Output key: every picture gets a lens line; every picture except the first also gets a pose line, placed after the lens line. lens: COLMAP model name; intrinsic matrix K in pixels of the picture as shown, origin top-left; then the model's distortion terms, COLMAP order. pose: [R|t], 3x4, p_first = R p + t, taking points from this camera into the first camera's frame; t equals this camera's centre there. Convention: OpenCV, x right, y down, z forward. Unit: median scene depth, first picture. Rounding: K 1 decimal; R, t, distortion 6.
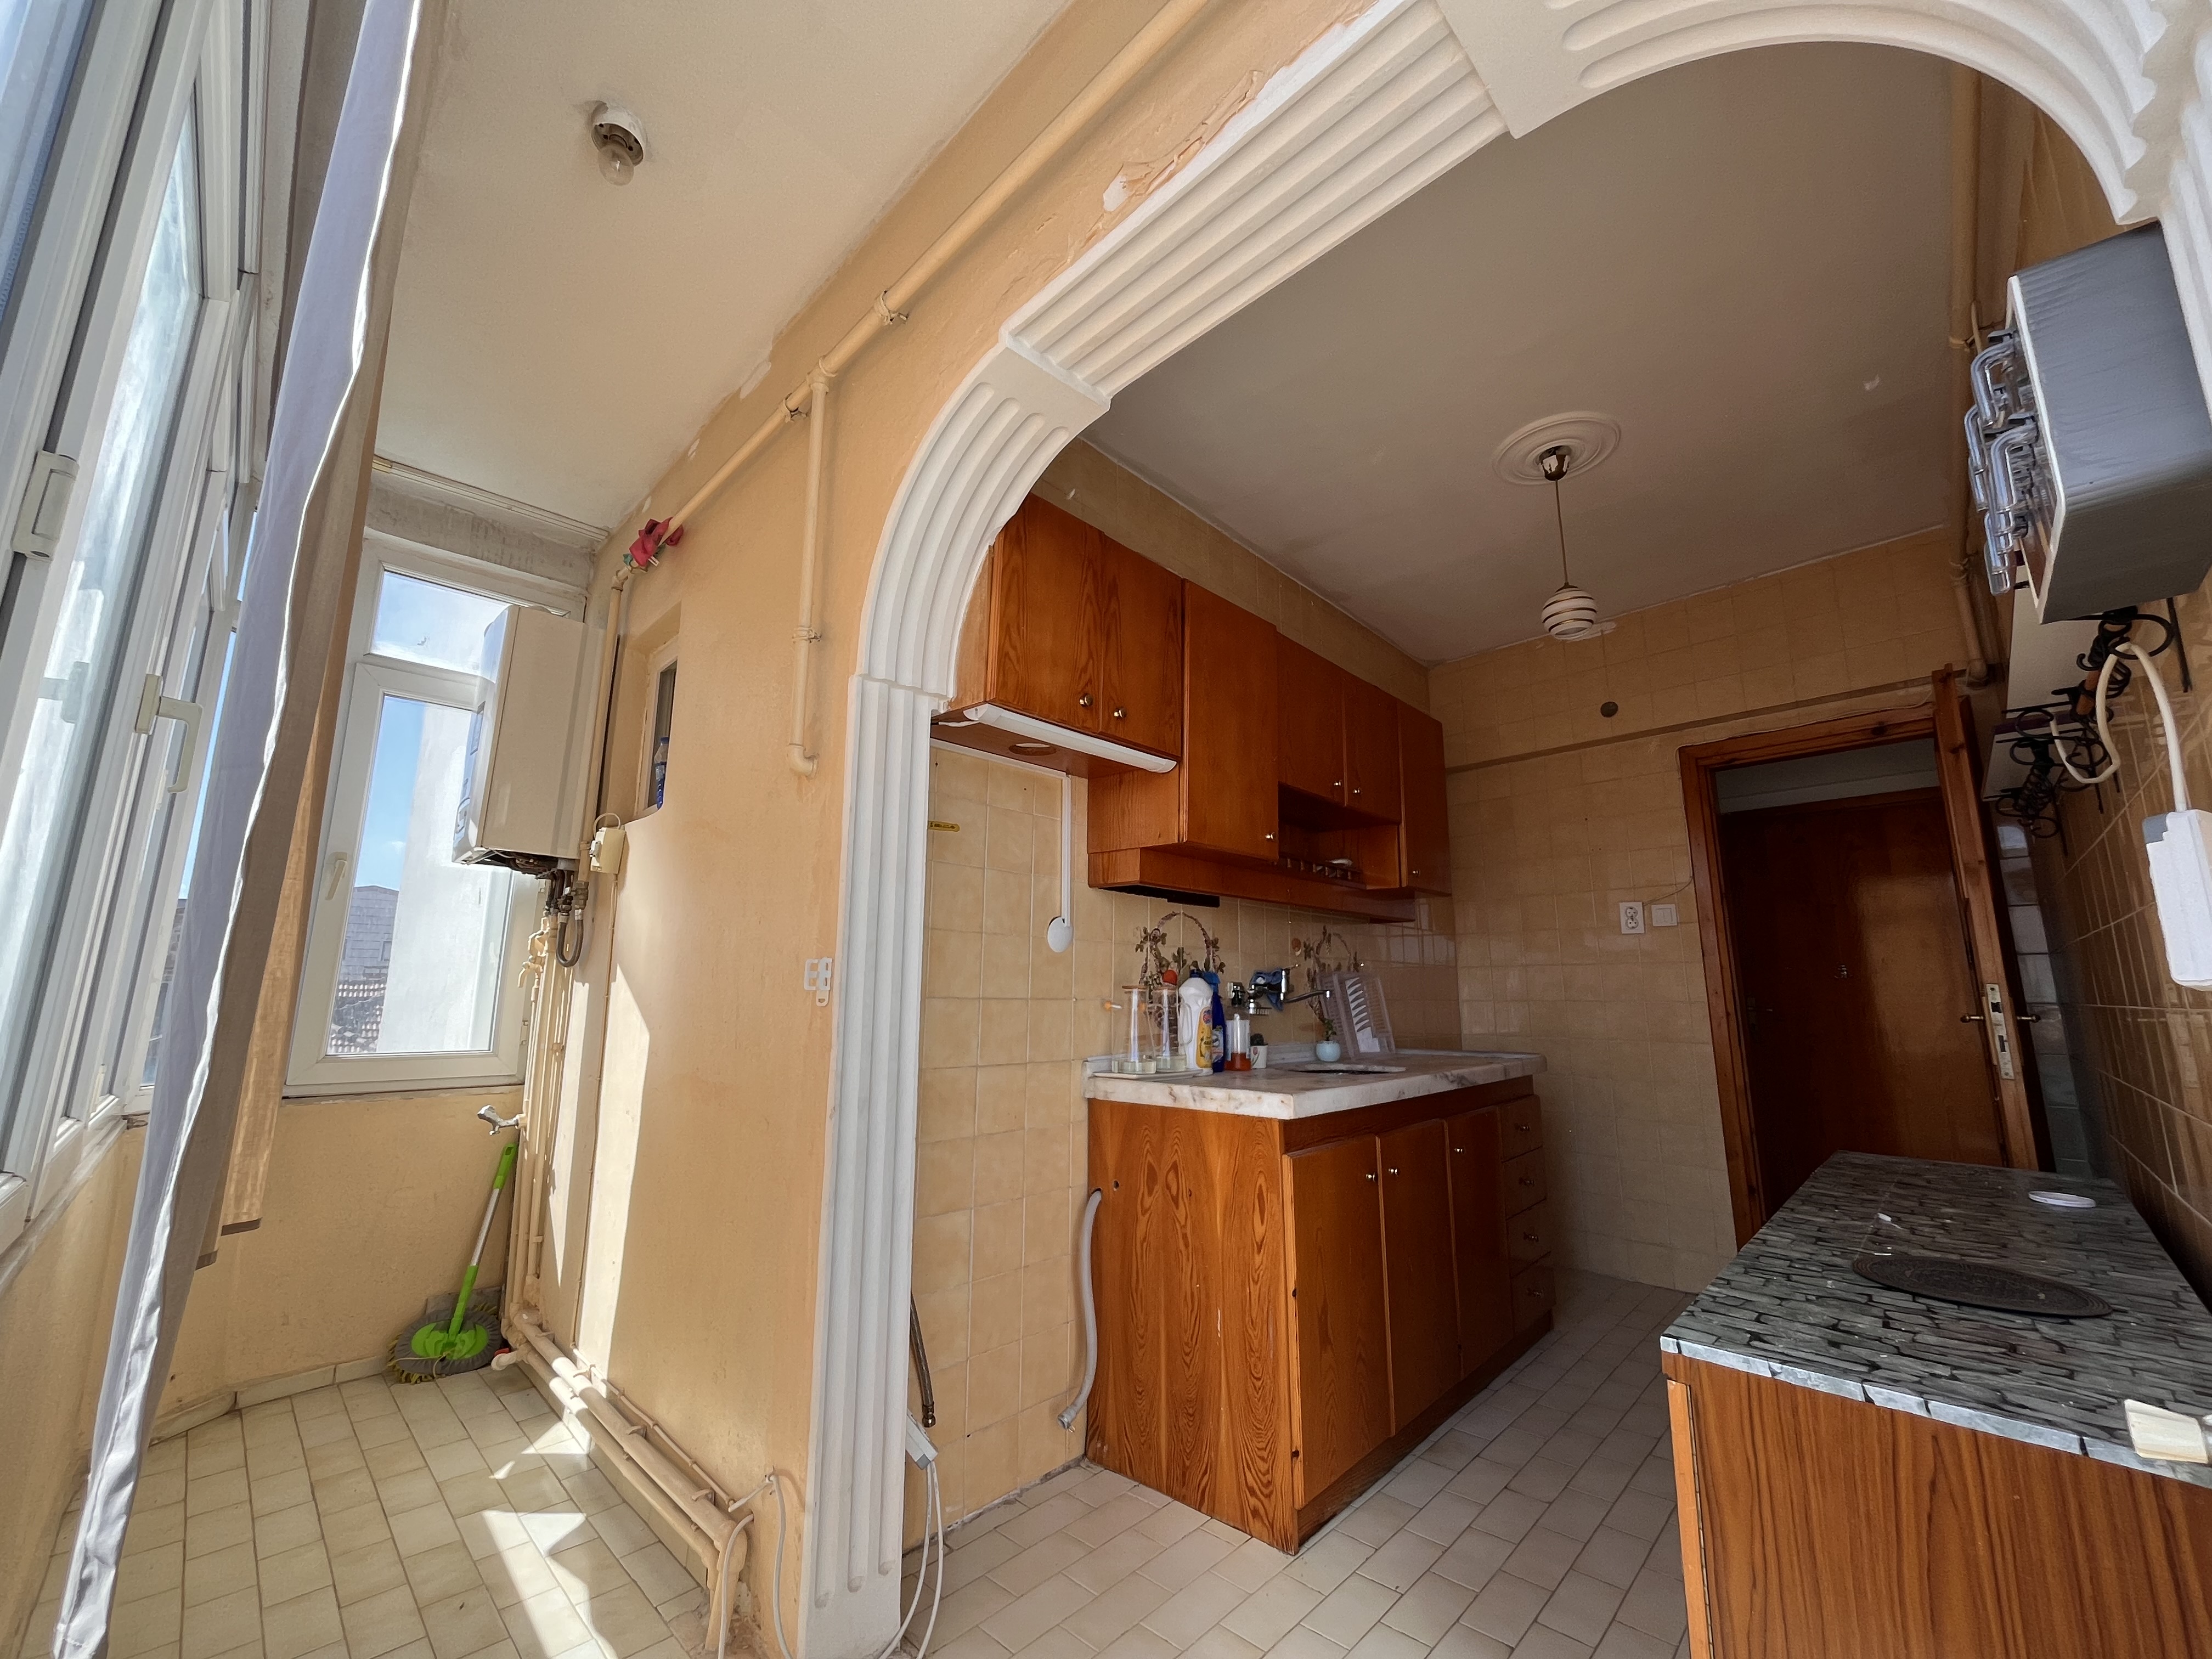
lens RADIAL K [[898.1, 0, 1100.4], [0, 898.1, 832.3], [0, 0, 1]] dist [-0.001377, -0.000733]
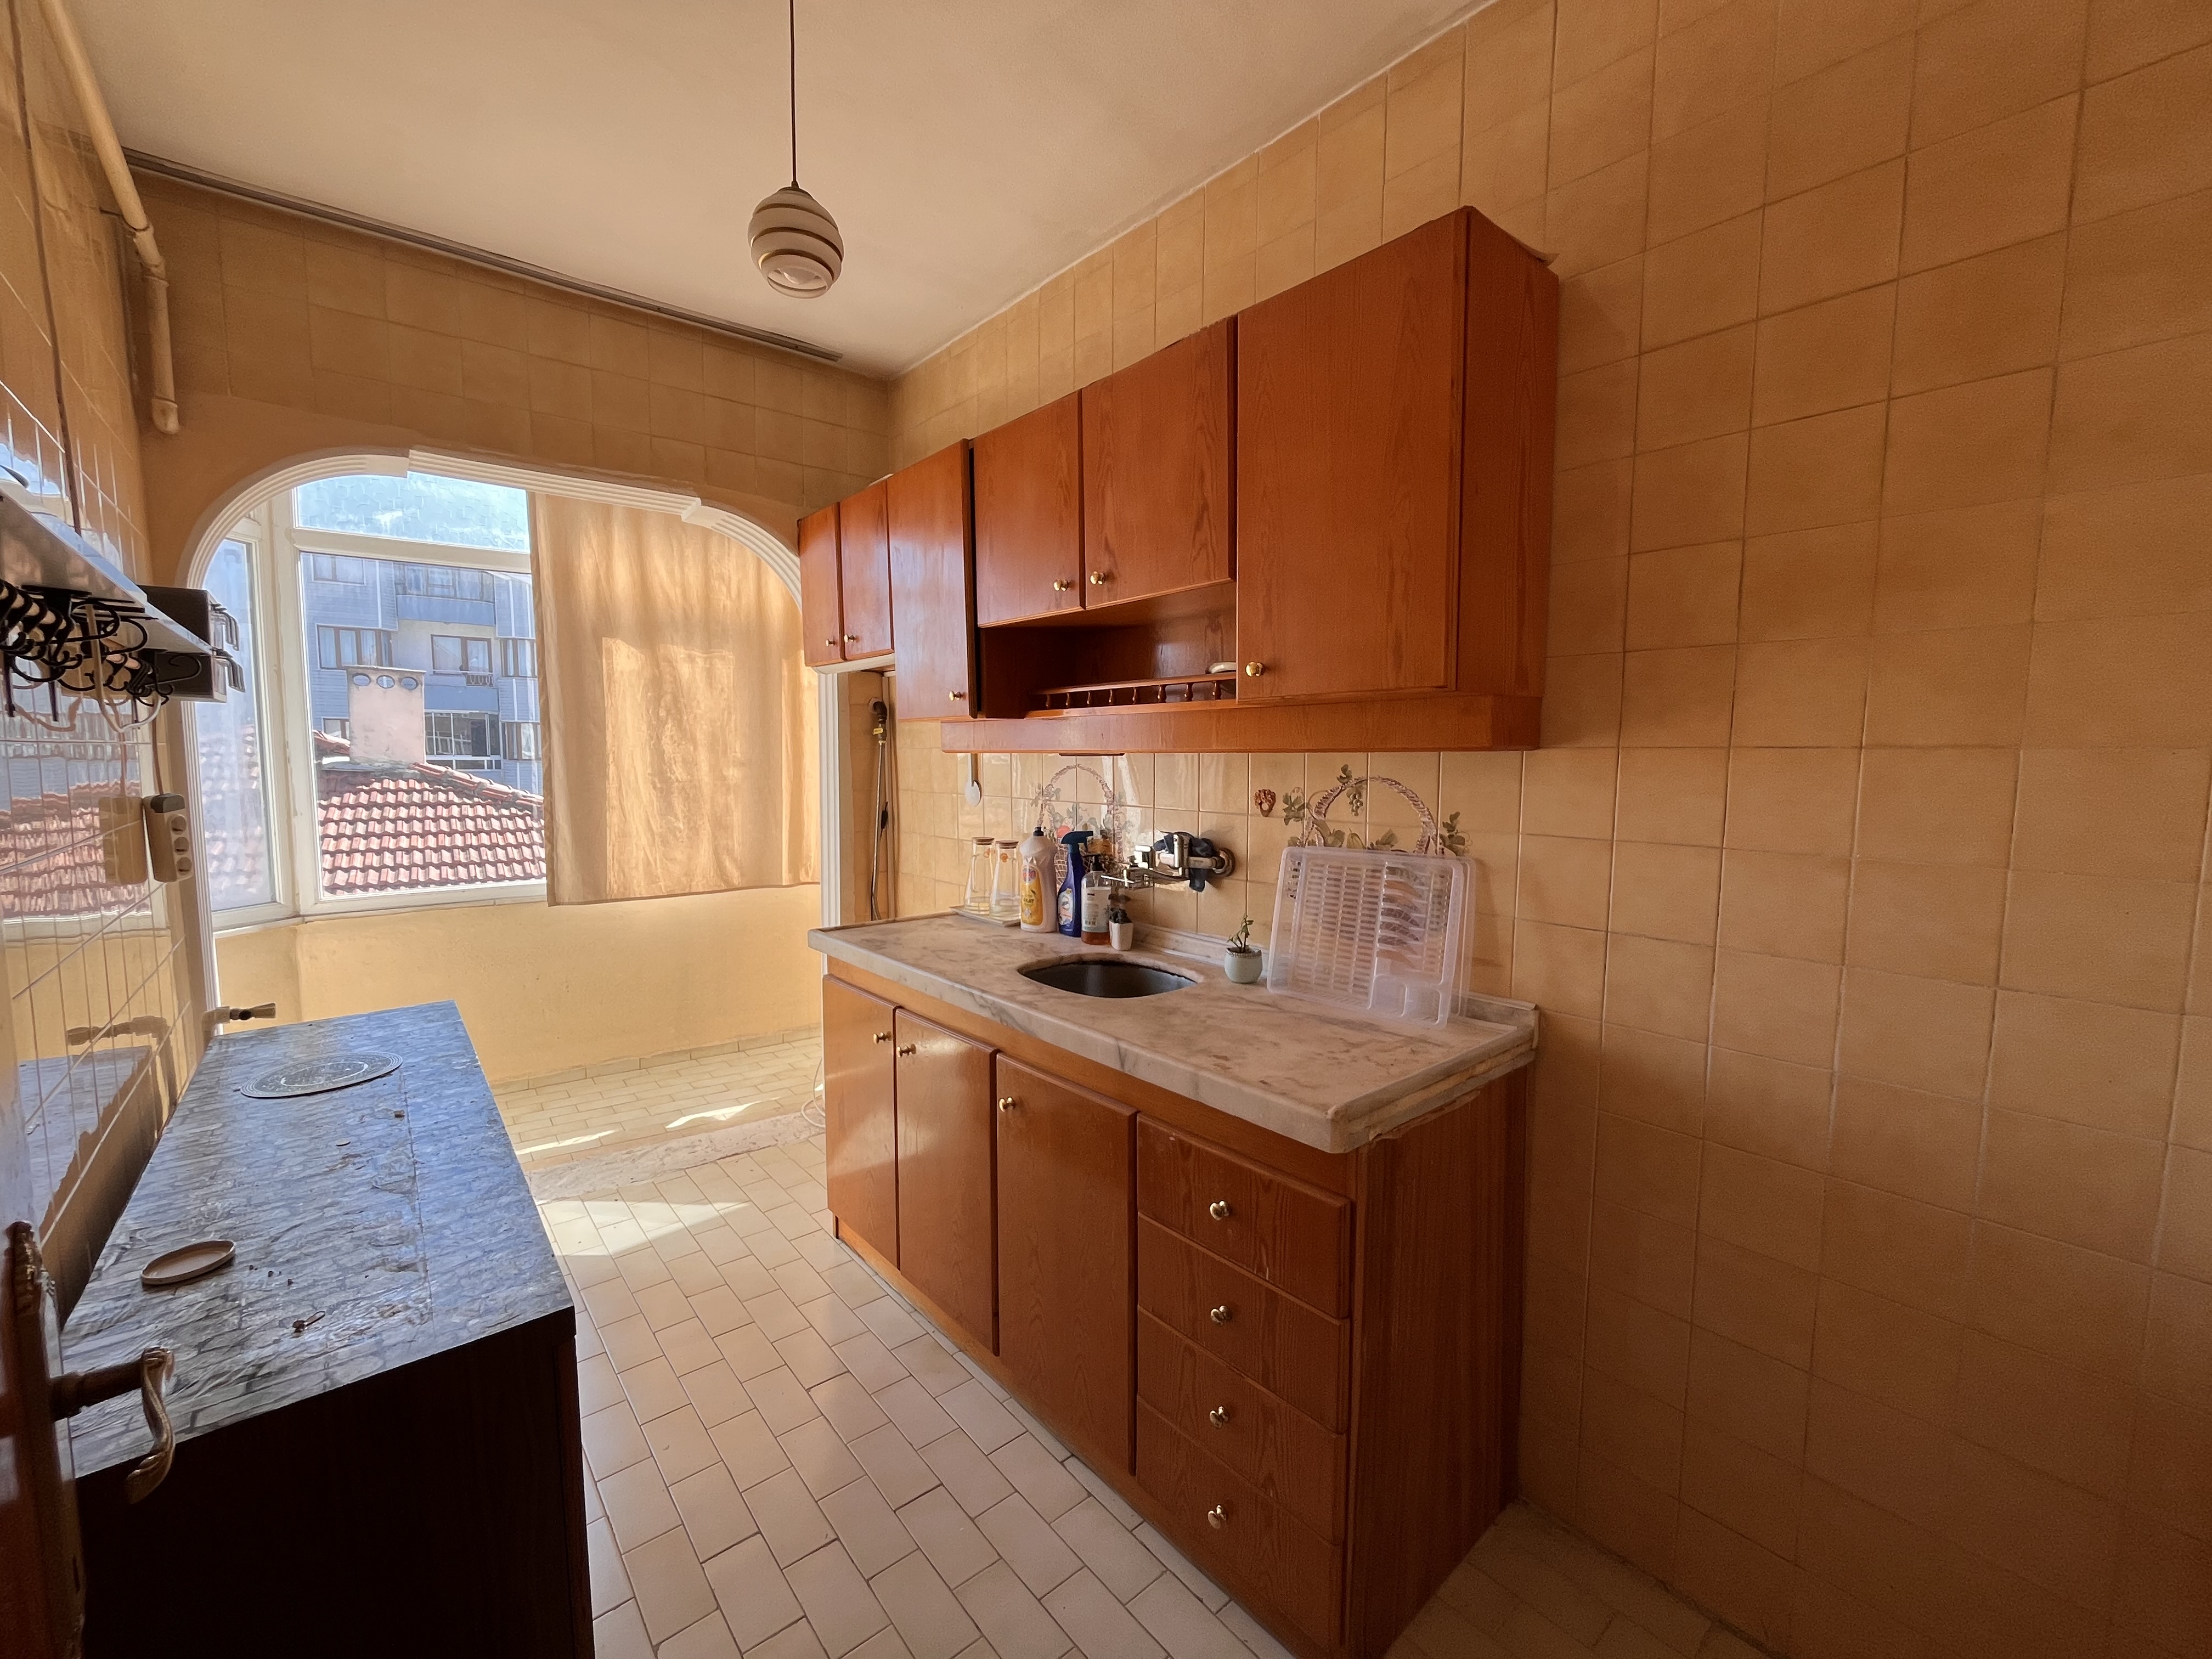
lens RADIAL K [[898.1, 0, 1100.4], [0, 898.1, 832.3], [0, 0, 1]] dist [-0.001377, -0.000733]
pose [[-0.110182, 0.084076, -0.990349, 1.102006], [0.175497, 0.982406, 0.063877, 0.110374], [0.978295, -0.166765, -0.122999, 1.219348]]
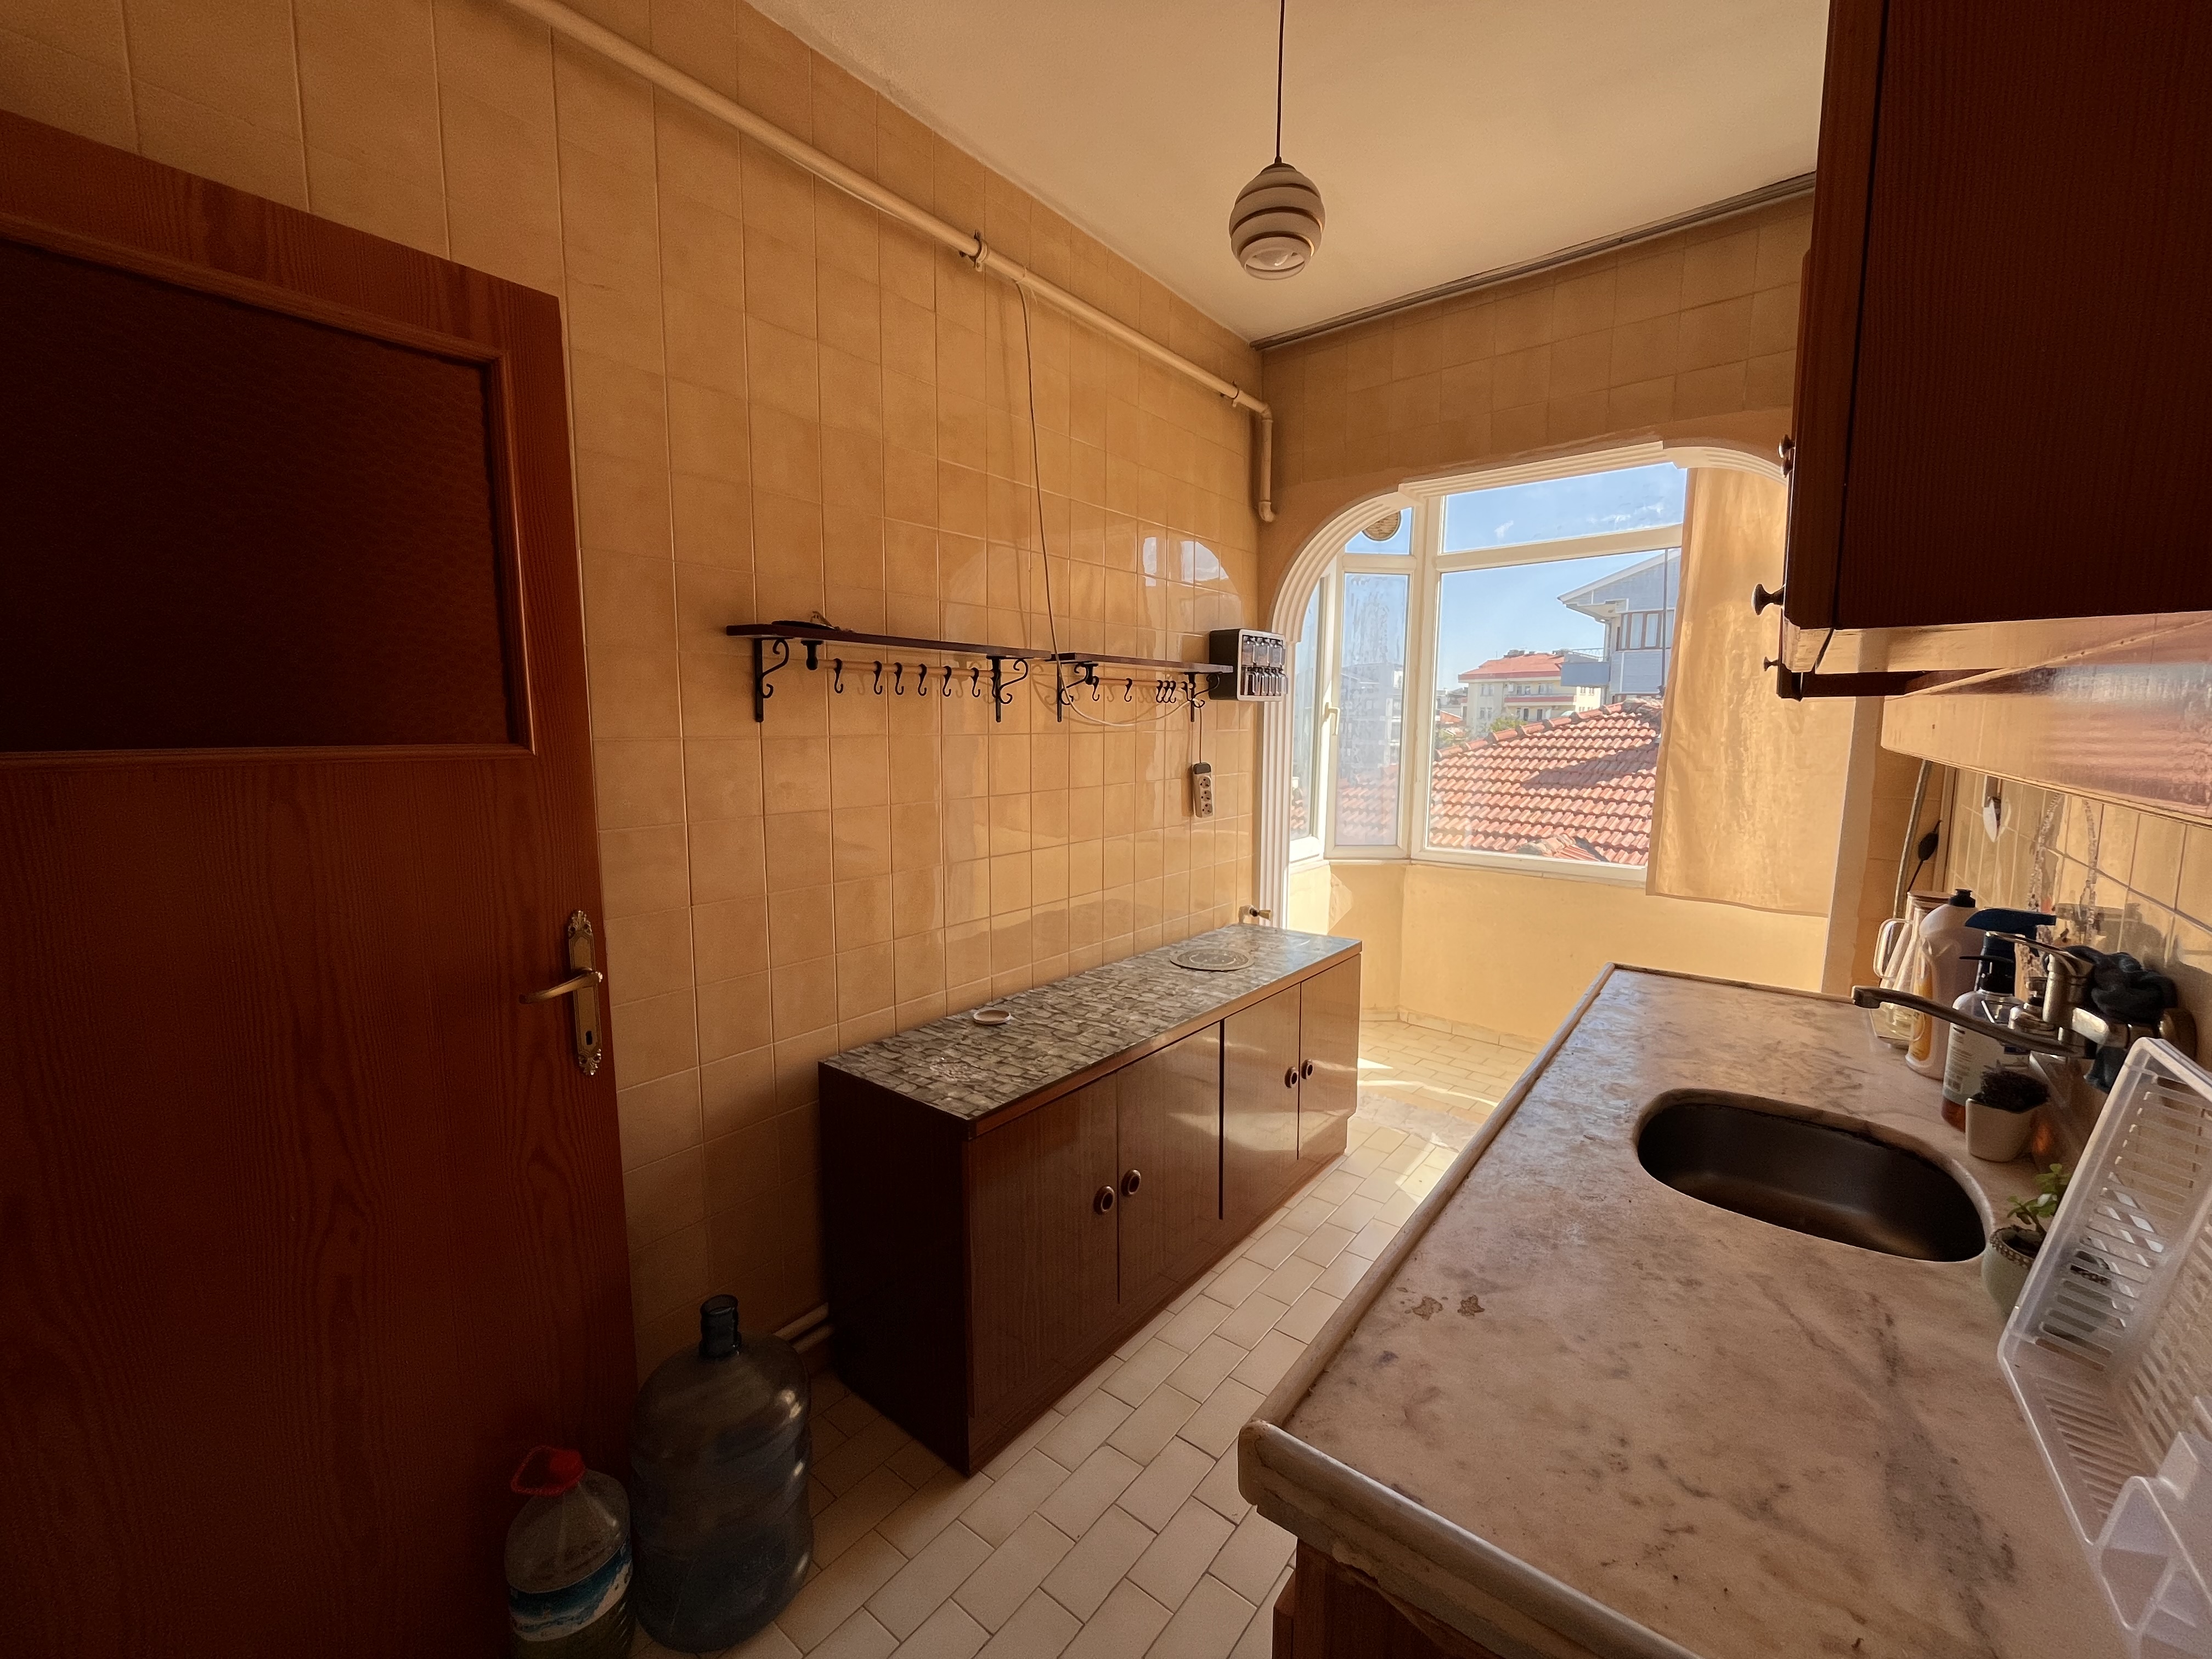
lens RADIAL K [[898.5, 0, 1100.9], [0, 898.5, 831.5], [0, 0, 1]] dist [-0.002948, -0.000458]
pose [[-0.996132, 0.004218, -0.087763, 0.688506], [0.009158, 0.998391, -0.055966, 0.146741], [0.087385, -0.056553, -0.994568, 1.534998]]
